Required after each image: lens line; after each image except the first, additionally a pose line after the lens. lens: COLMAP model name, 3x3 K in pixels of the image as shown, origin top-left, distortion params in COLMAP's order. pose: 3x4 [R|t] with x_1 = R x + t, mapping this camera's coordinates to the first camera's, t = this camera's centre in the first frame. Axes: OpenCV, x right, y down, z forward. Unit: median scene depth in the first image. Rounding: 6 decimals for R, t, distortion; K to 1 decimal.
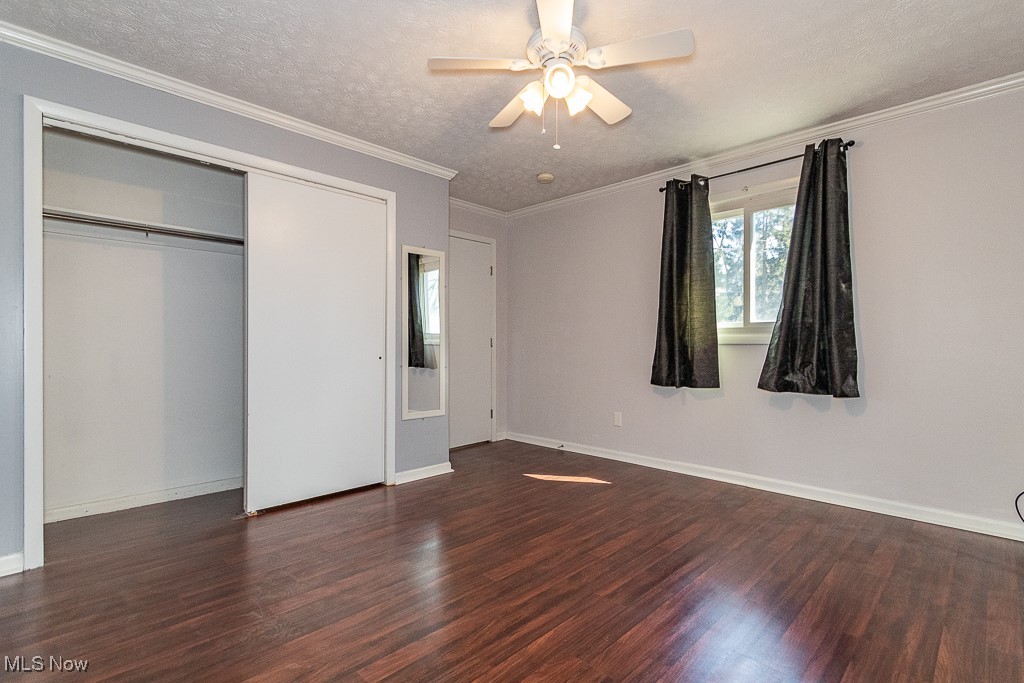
lens RADIAL K [[482.4, 0, 511.3], [0, 482.4, 343.5], [0, 0, 1]] dist [0.001955, -0.000237]
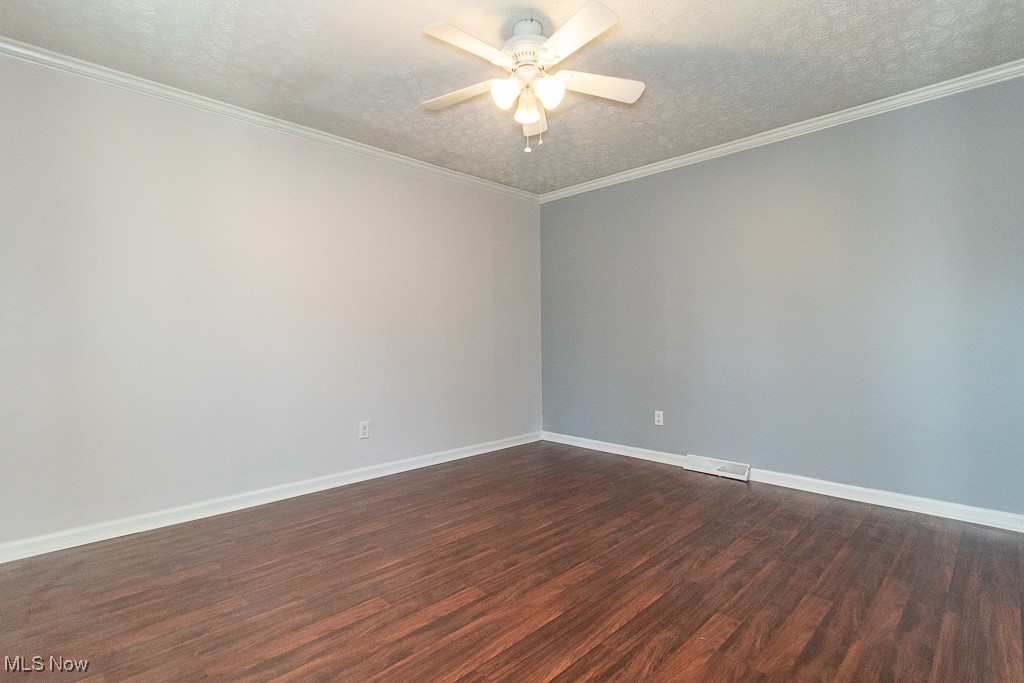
lens RADIAL K [[482.4, 0, 512.7], [0, 482.4, 339.9], [0, 0, 1]] dist [0.001955, -0.000237]
pose [[-0.999938, 0.006545, 0.009038, 0.118358], [0.006608, 0.999954, 0.006986, -0.001705], [-0.008992, 0.007045, -0.999935, 2.052502]]
